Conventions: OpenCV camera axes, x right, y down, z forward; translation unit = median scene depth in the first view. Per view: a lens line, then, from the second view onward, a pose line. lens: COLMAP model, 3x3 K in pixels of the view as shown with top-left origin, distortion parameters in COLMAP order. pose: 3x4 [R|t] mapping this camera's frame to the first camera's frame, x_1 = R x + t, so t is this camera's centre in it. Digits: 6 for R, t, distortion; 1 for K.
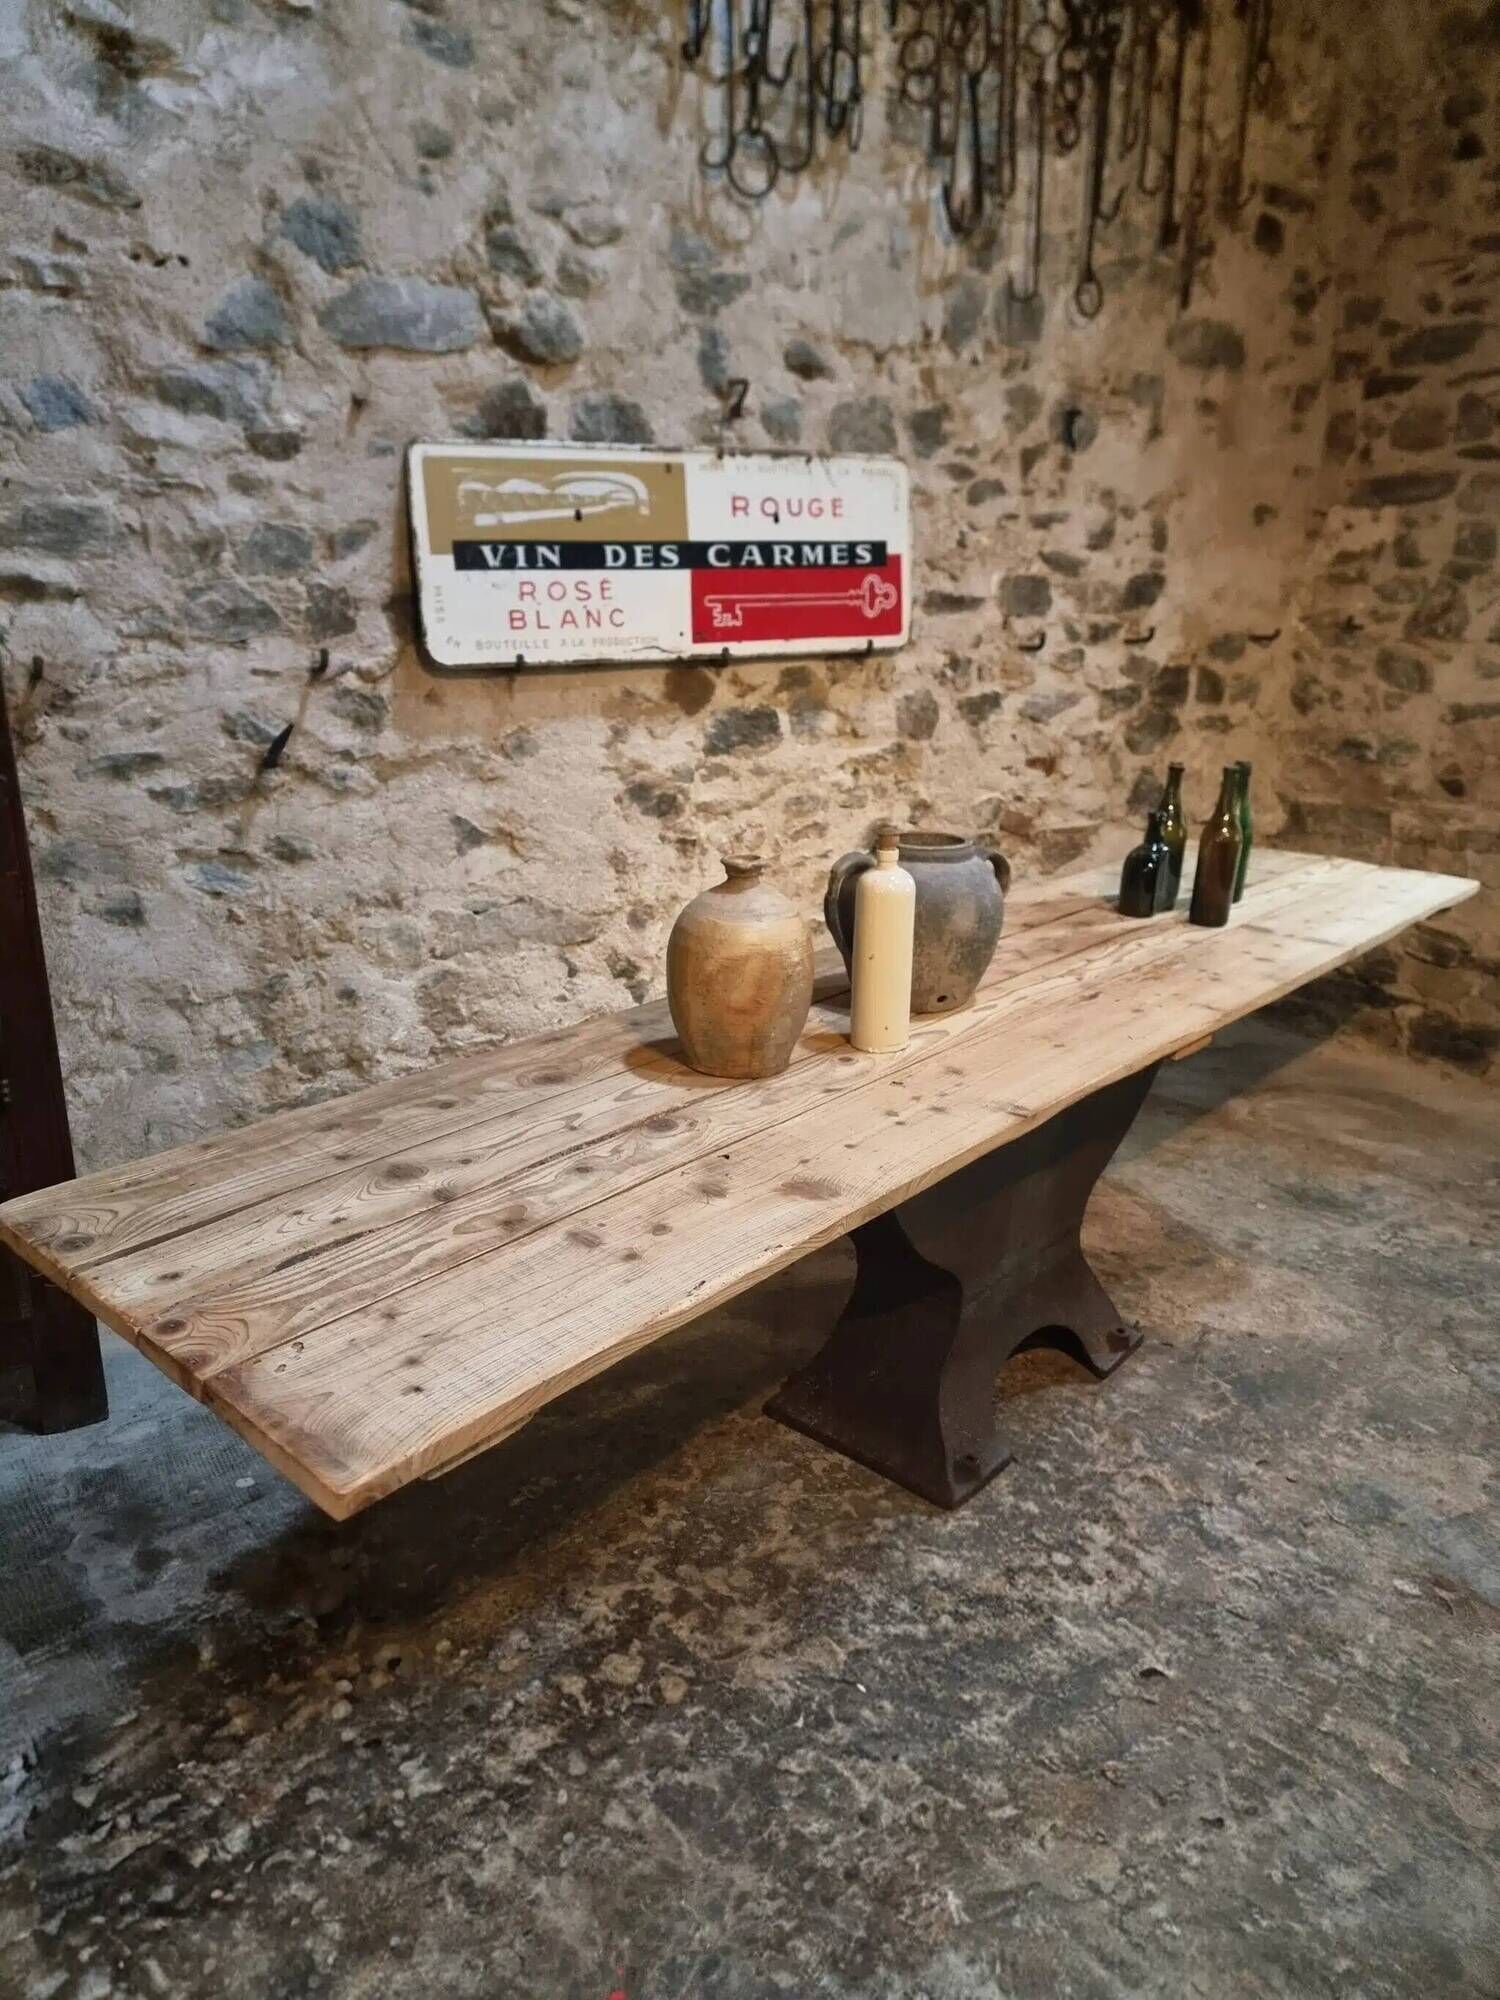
lens RADIAL K [[1386.8, 0, 723.7], [0, 1386.8, 1015.1], [0, 0, 1]] dist [0.072485, -0.067951]
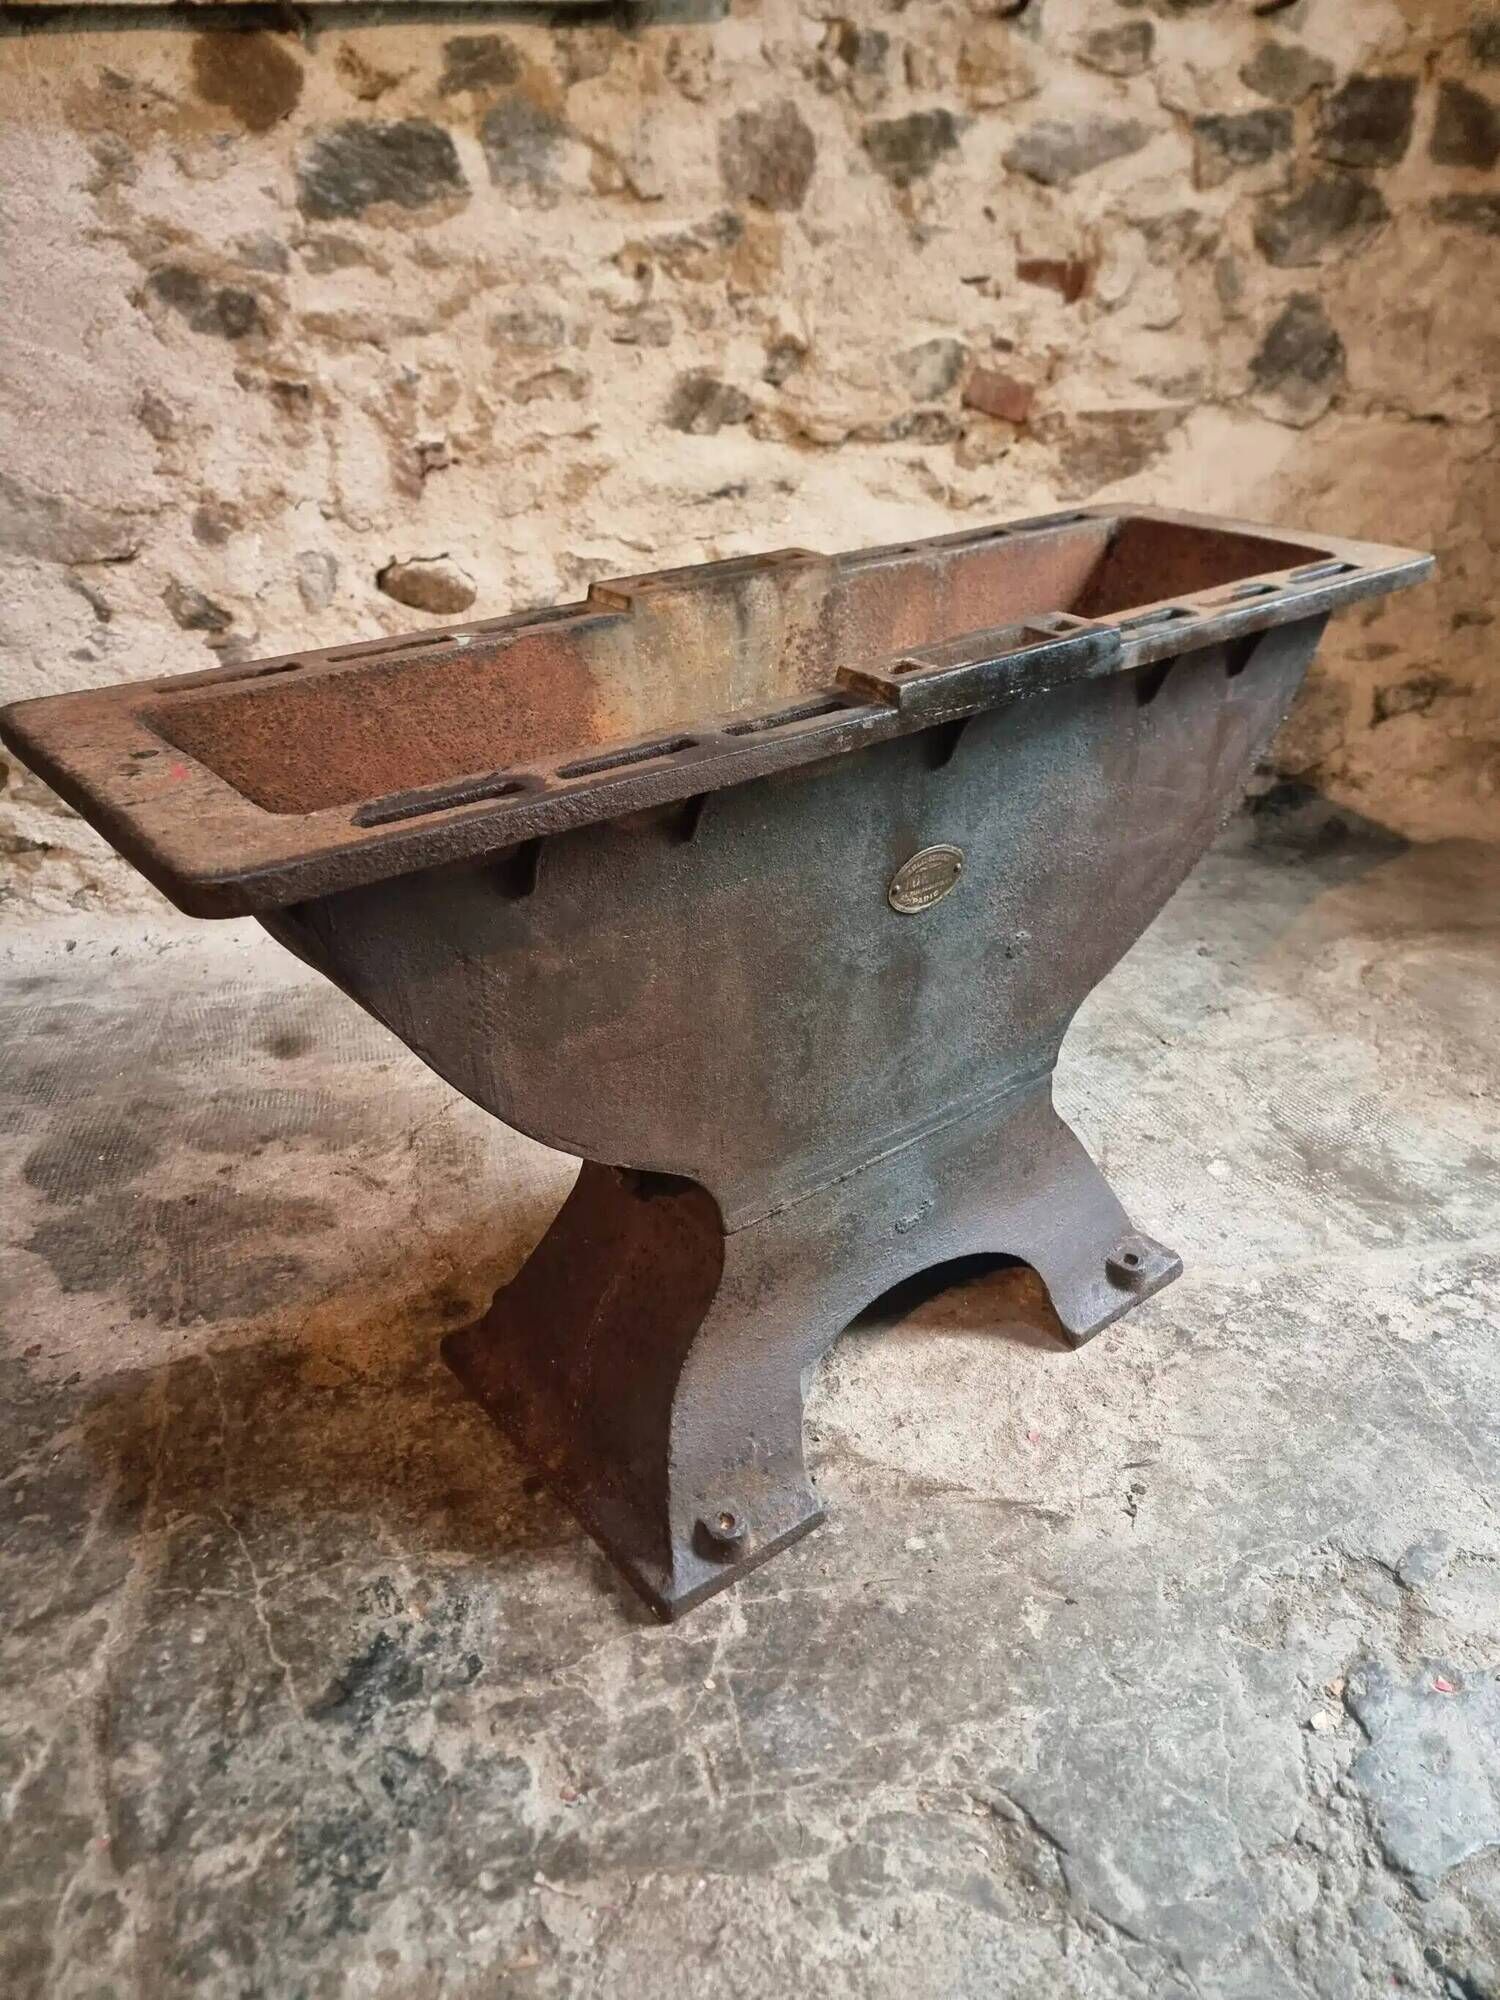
lens RADIAL K [[1394.5, 0, 742.6], [0, 1394.5, 996.5], [0, 0, 1]] dist [0.065729, -0.063825]
pose [[0.949041, 0.134683, -0.284925, 0.363214], [-0.078104, 0.976393, 0.201385, -0.013342], [0.305322, -0.168869, 0.937156, 0.491639]]
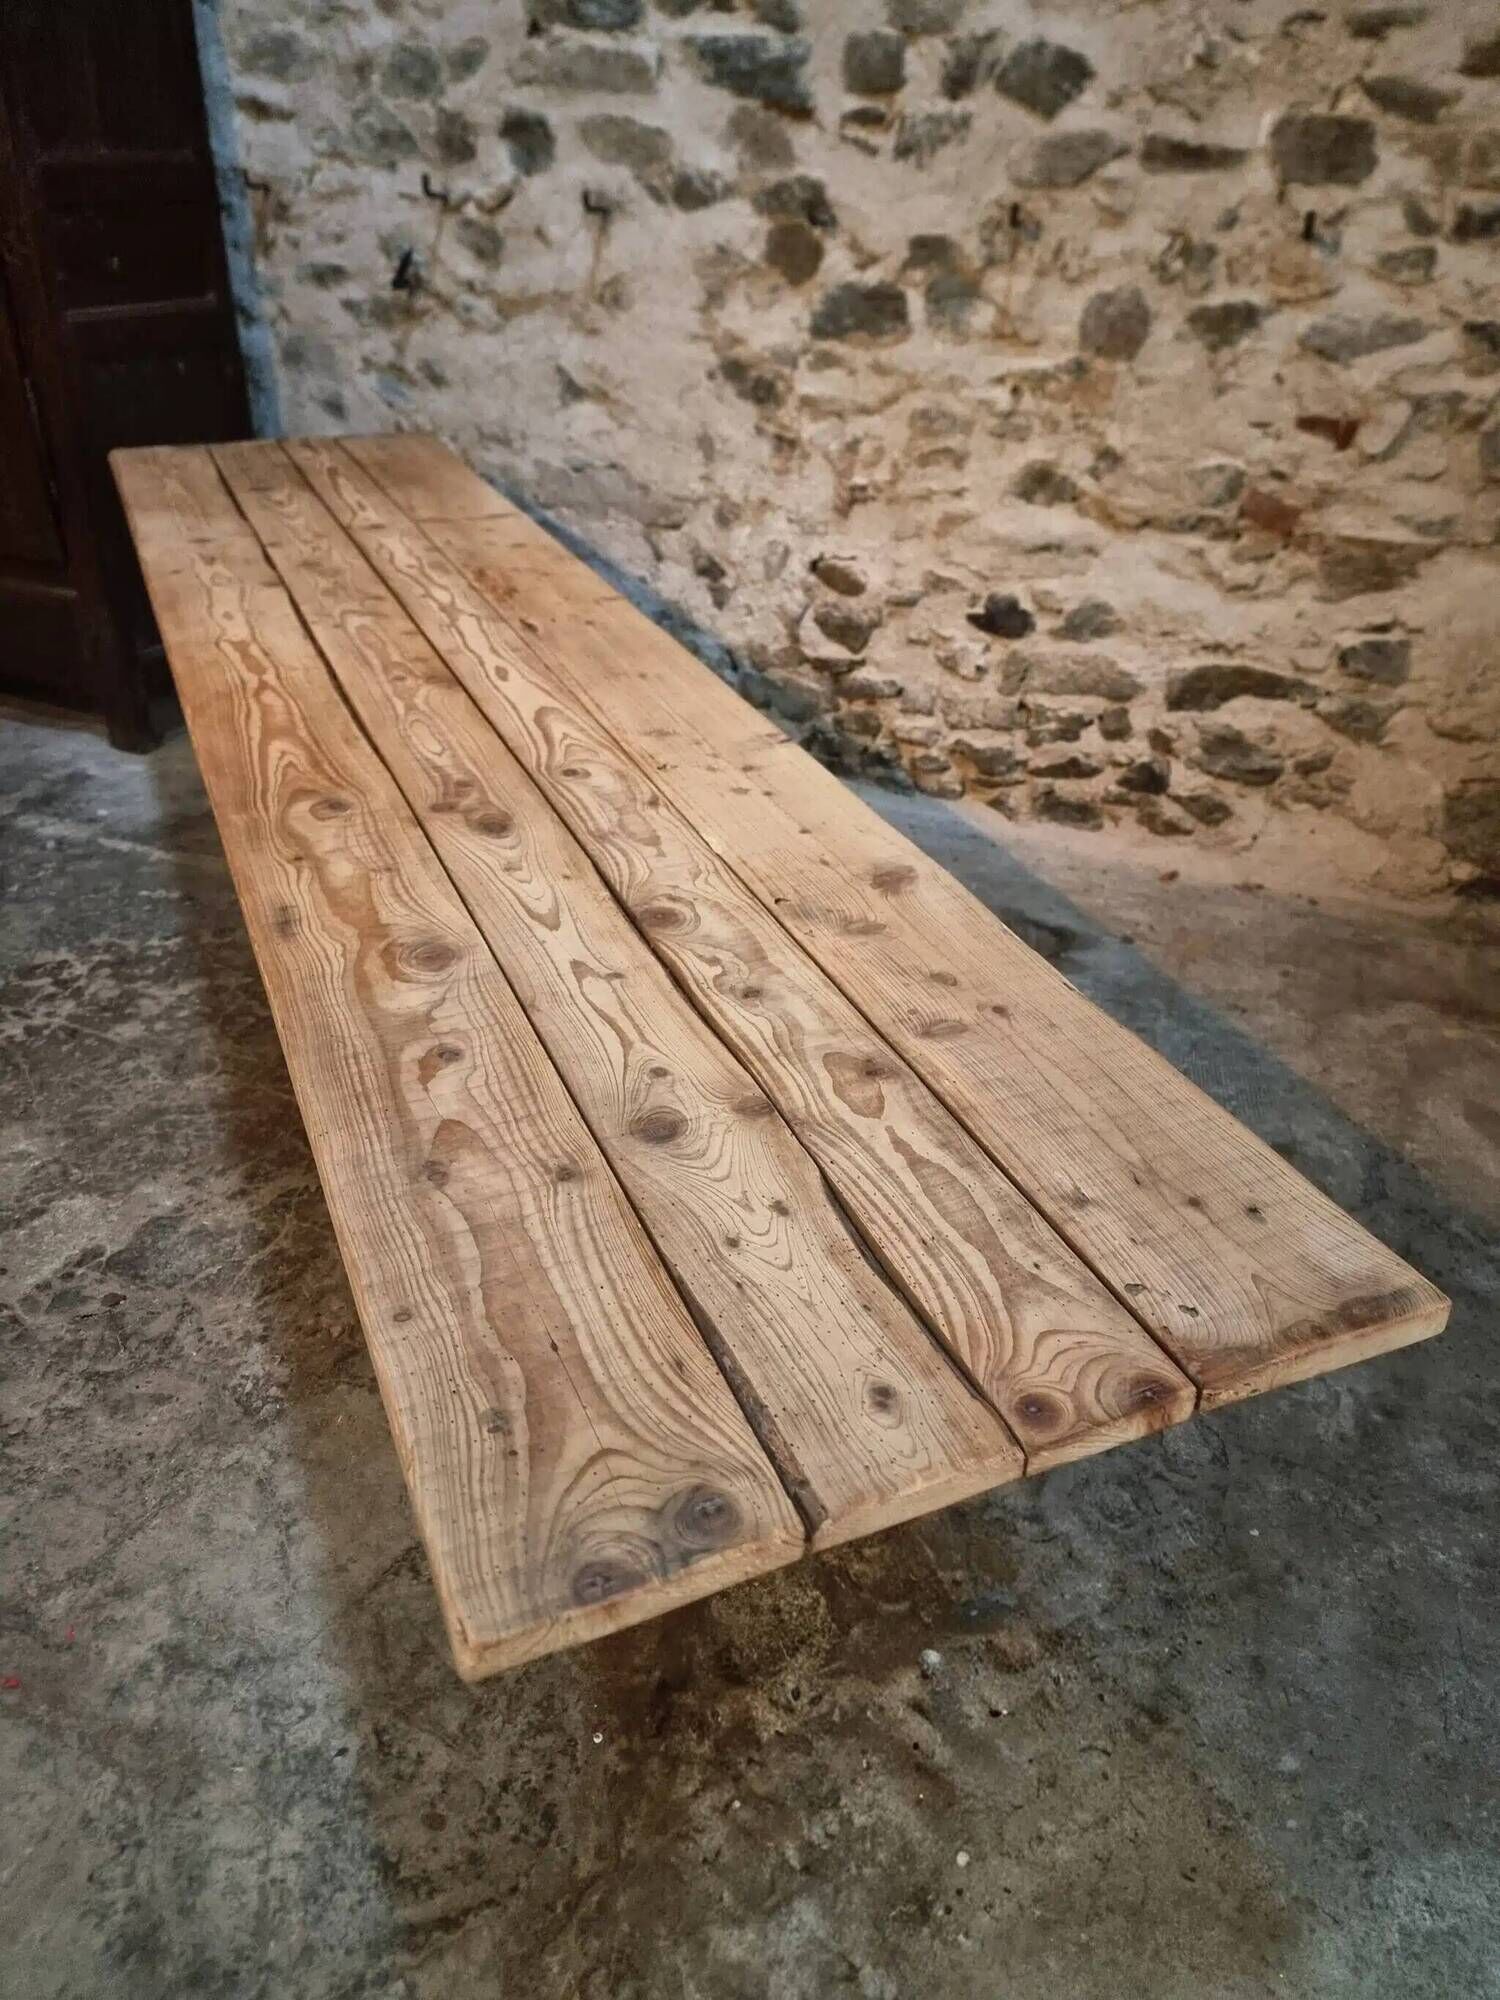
lens RADIAL K [[1404.7, 0, 738.6], [0, 1404.7, 995.9], [0, 0, 1]] dist [0.048799, -0.037716]
pose [[0.598706, 0.428834, -0.676500, 0.763281], [-0.261523, 0.902973, 0.340947, -0.108685], [0.757071, -0.027207, 0.652766, 0.384892]]
